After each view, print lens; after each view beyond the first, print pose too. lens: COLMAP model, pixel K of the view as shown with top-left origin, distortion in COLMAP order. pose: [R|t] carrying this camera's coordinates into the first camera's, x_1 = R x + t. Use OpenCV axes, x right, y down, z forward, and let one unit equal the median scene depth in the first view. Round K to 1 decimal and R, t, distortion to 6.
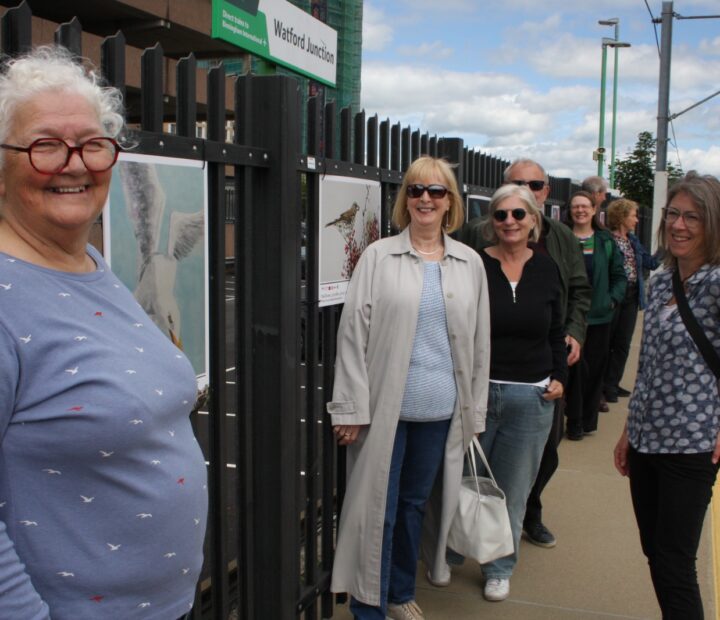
lens RADIAL K [[831.4, 0, 360.0], [0, 831.4, 310.0], [0, 0, 1]] dist [-0.103650, 0.003070]
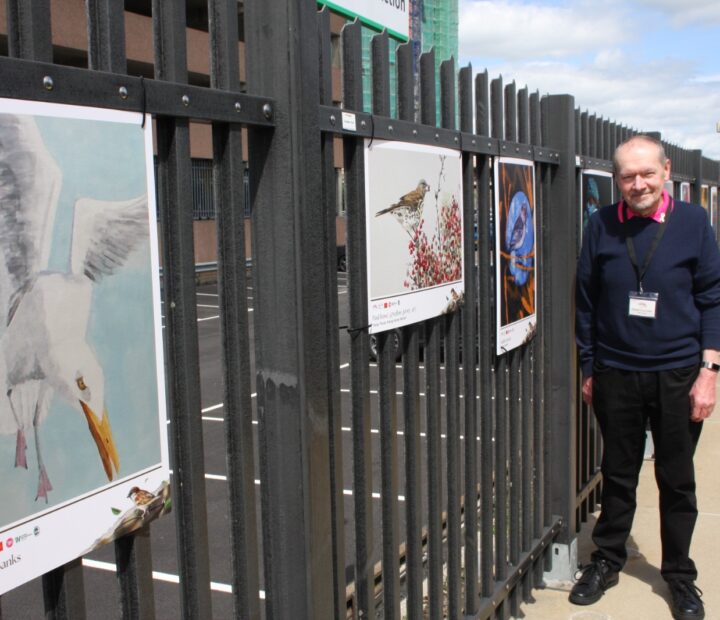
lens RADIAL K [[831.4, 0, 360.0], [0, 831.4, 310.0], [0, 0, 1]] dist [-0.103650, 0.003070]
pose [[0.991603, -0.023495, -0.127165, 0.035742], [0.024729, 0.999661, 0.008132, -0.035155], [0.126931, -0.011208, 0.991848, 0.389488]]
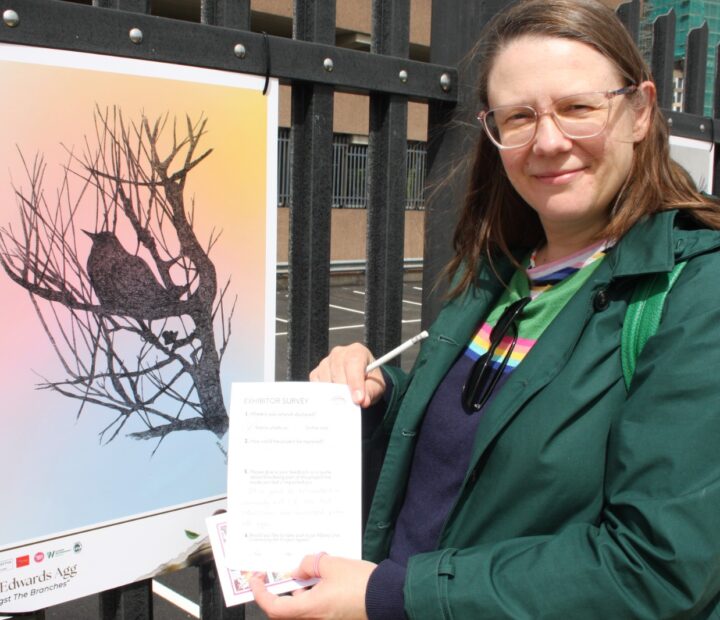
lens RADIAL K [[831.4, 0, 360.0], [0, 831.4, 310.0], [0, 0, 1]] dist [-0.103650, 0.003070]
pose [[0.884491, 0.068861, -0.461448, 0.097170], [-0.064981, 0.997590, 0.024316, -0.048290], [0.462010, 0.008478, 0.886834, 0.525664]]
